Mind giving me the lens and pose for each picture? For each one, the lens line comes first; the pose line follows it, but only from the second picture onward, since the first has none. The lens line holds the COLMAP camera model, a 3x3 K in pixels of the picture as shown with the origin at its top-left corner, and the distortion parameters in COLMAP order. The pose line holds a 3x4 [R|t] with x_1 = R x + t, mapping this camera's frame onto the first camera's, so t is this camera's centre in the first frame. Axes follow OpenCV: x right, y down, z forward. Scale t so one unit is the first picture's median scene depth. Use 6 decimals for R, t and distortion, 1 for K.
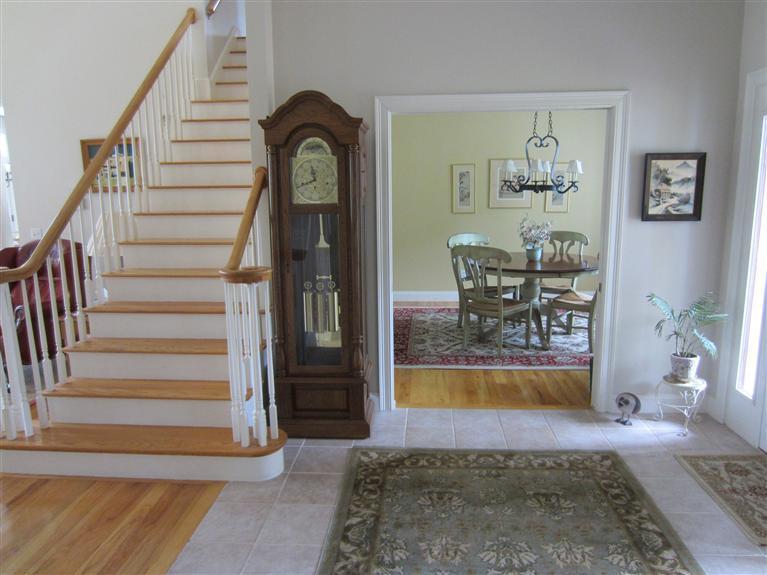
lens RADIAL K [[538.8, 0, 387.0], [0, 538.8, 287.3], [0, 0, 1]] dist [-0.029773, -0.001413]
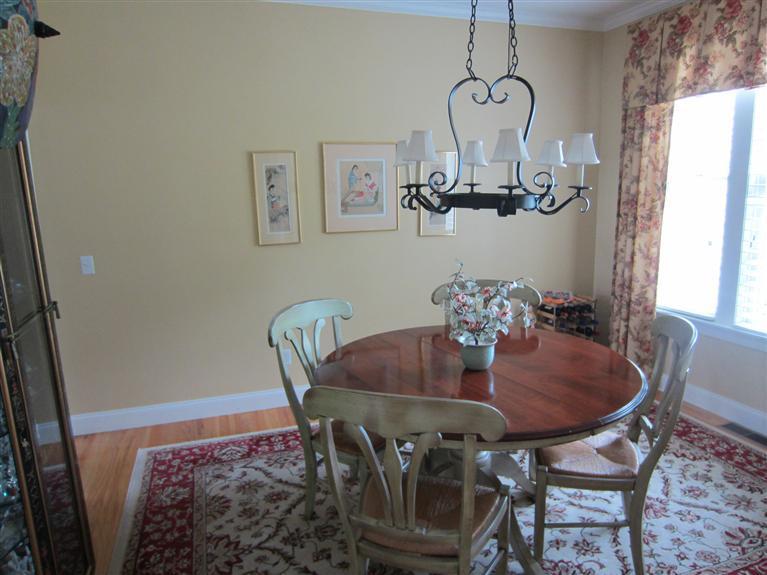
lens RADIAL K [[538.8, 0, 386.1], [0, 538.8, 284.6], [0, 0, 1]] dist [-0.029773, -0.001413]
pose [[0.916623, -0.079337, 0.391801, 0.038958], [0.080592, 0.996659, 0.013271, -0.129092], [-0.391545, 0.019412, 0.919954, 0.630883]]
